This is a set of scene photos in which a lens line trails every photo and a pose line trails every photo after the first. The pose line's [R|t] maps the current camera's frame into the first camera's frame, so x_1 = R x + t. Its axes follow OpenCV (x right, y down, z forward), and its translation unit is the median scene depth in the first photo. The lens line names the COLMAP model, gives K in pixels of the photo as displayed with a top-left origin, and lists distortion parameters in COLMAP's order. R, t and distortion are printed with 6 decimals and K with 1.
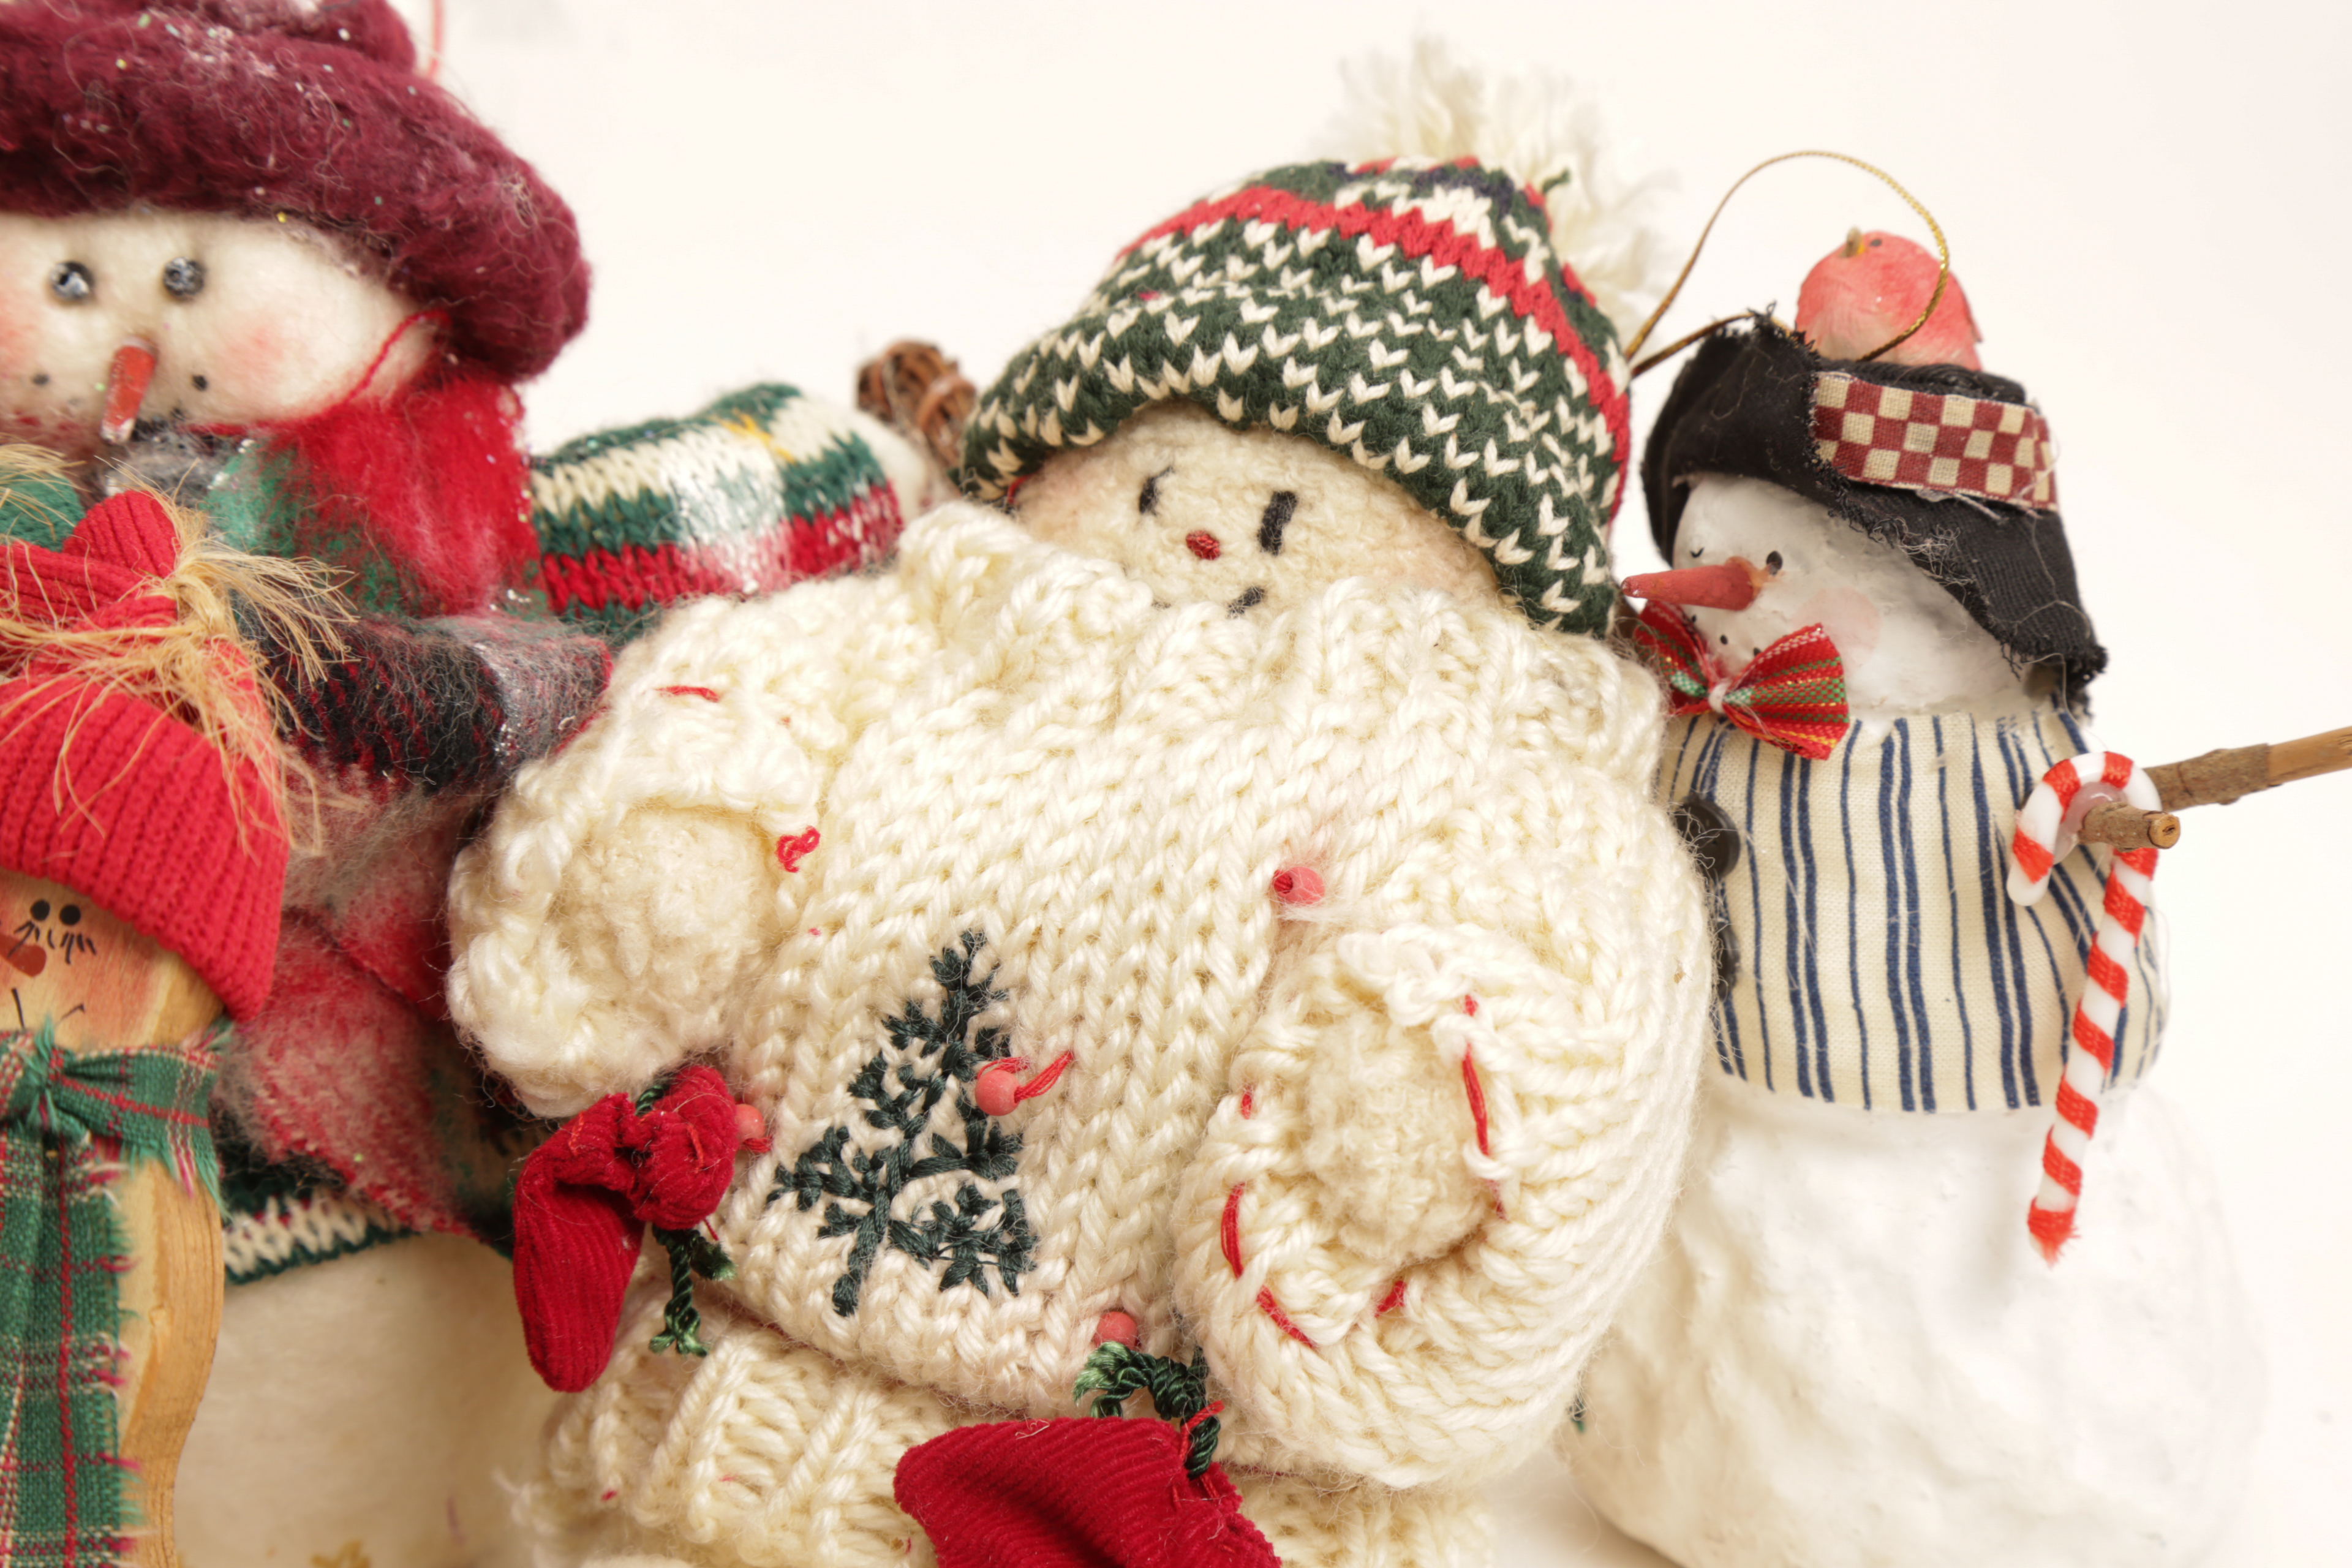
lens RADIAL K [[6343.3, 0, 1229.2], [0, 6343.3, 787.1], [0, 0, 1]] dist [0.335106, 0.923465]
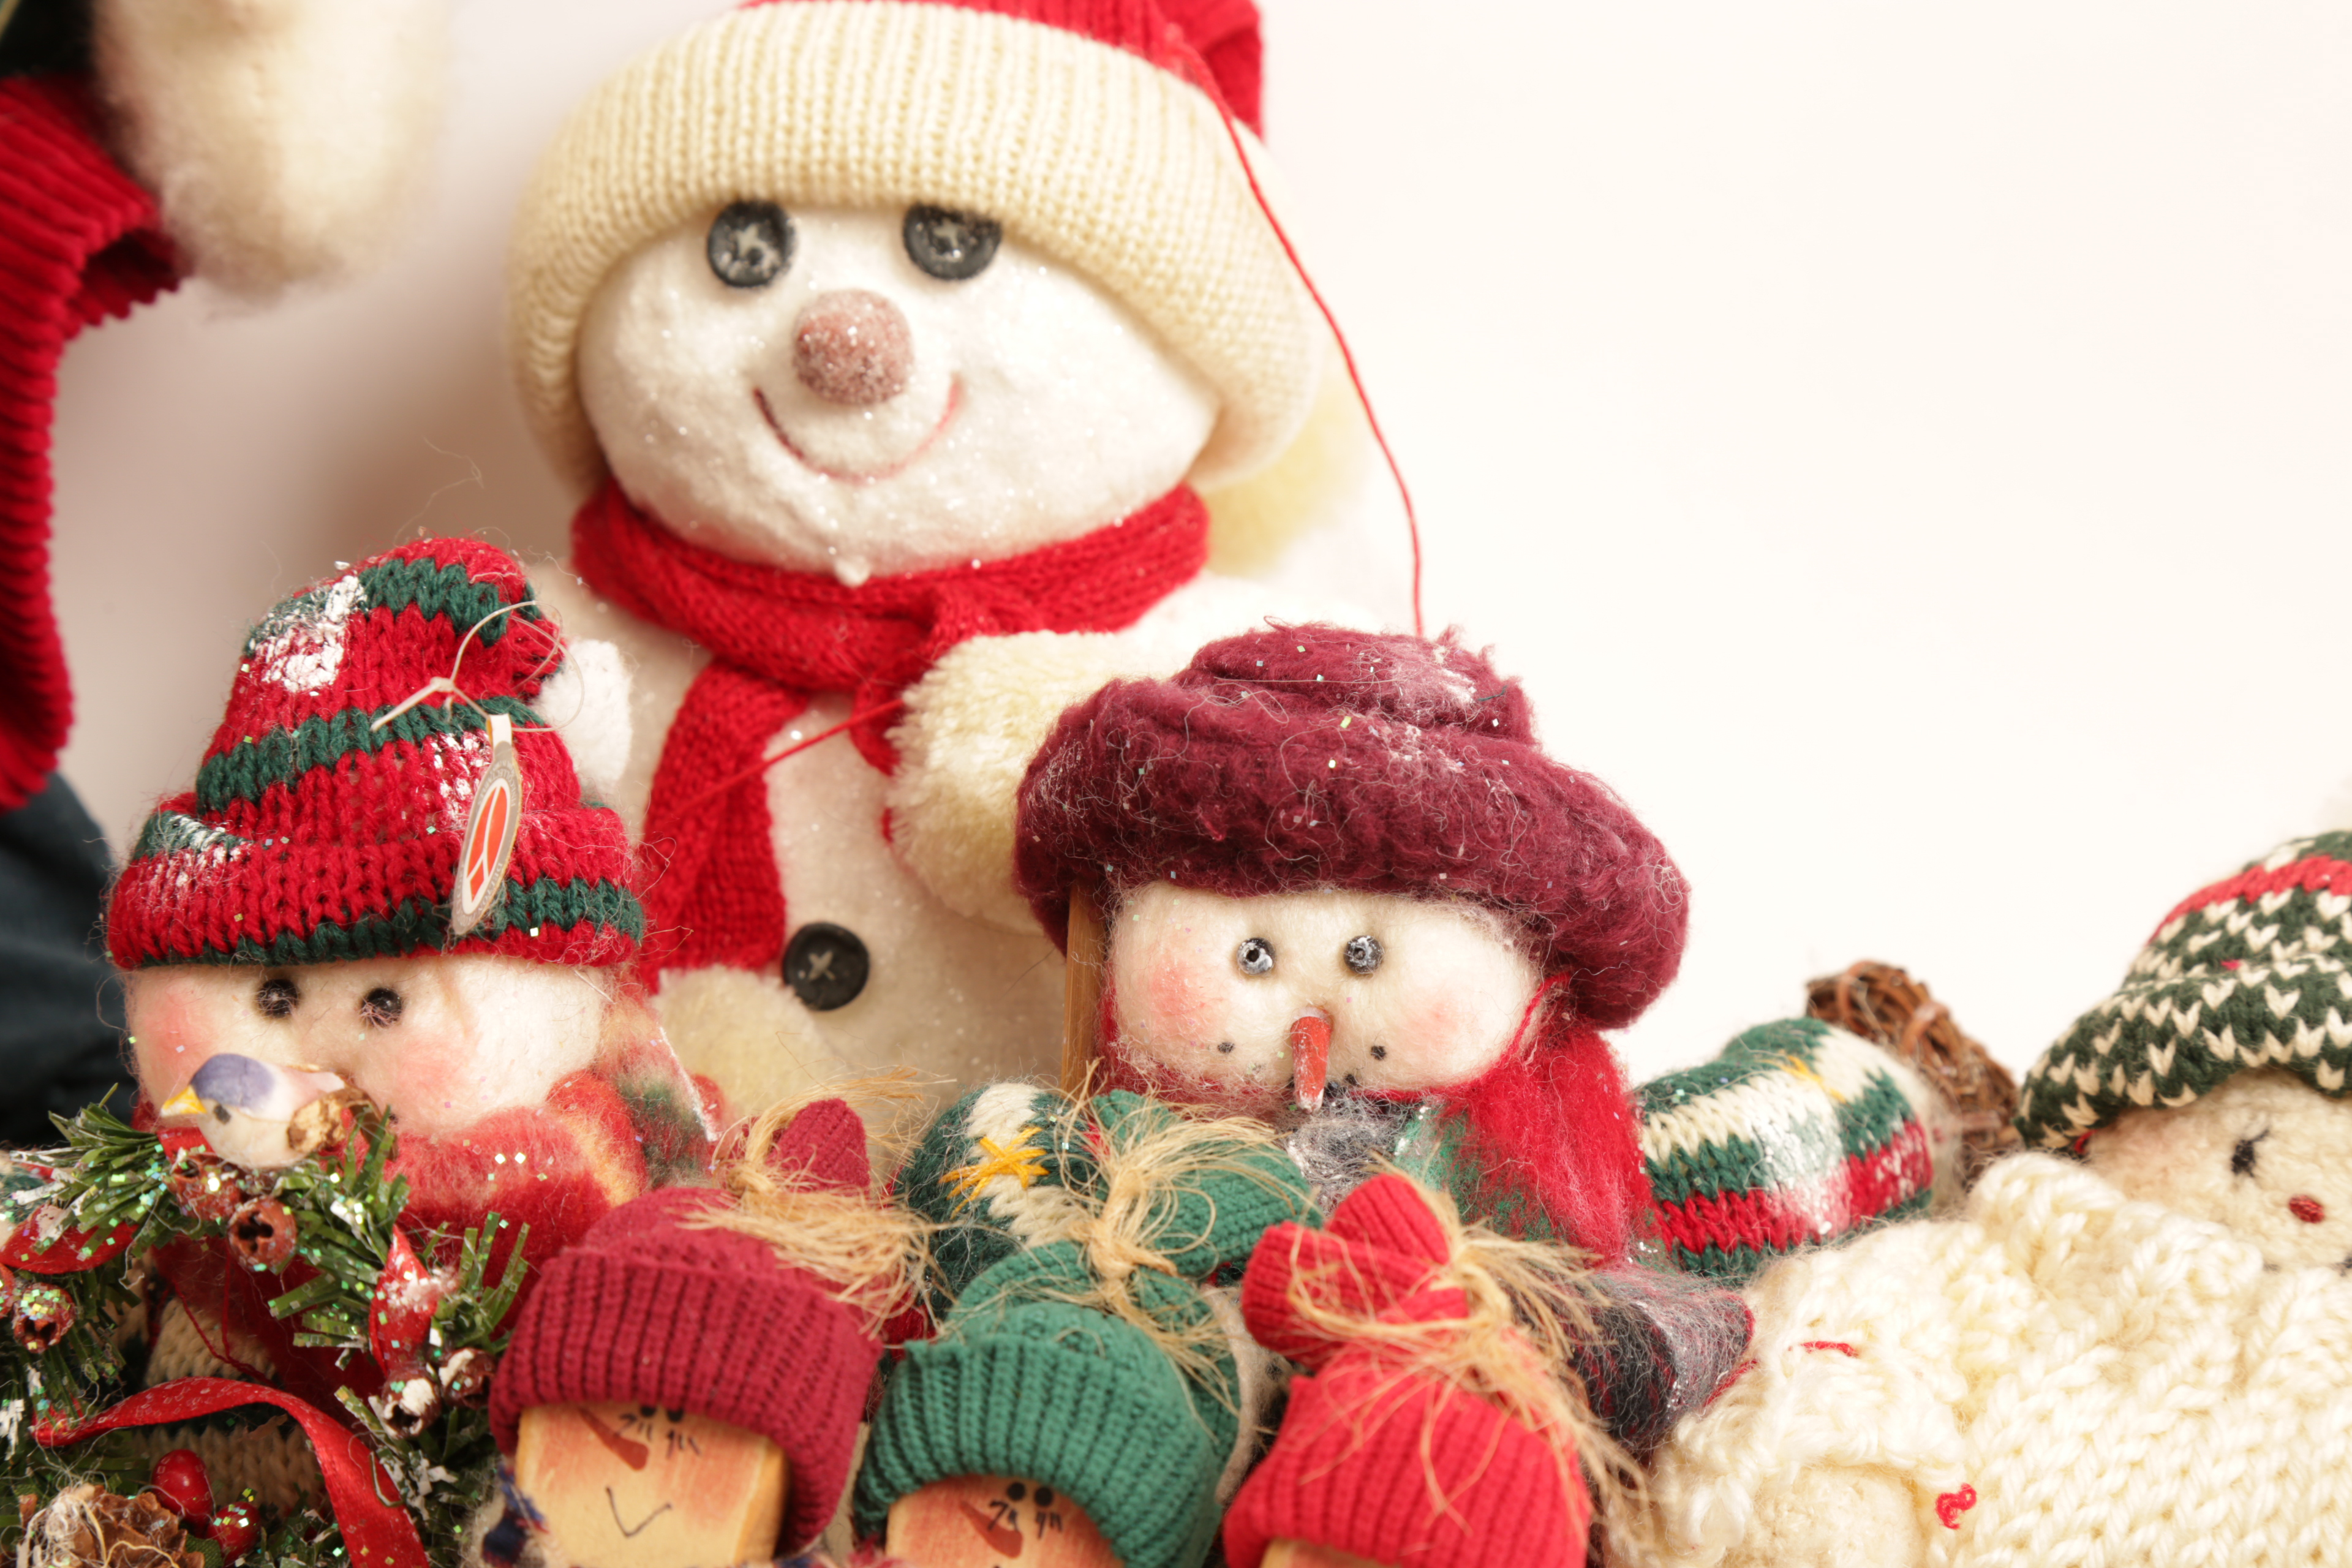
lens RADIAL K [[6343.3, 0, 1229.2], [0, 6343.3, 787.1], [0, 0, 1]] dist [0.335106, 0.923465]
pose [[0.999681, 0.009520, 0.023406, -0.209975], [-0.008542, 0.999102, -0.041509, -0.062947], [-0.023780, 0.041295, 0.998864, -0.059151]]
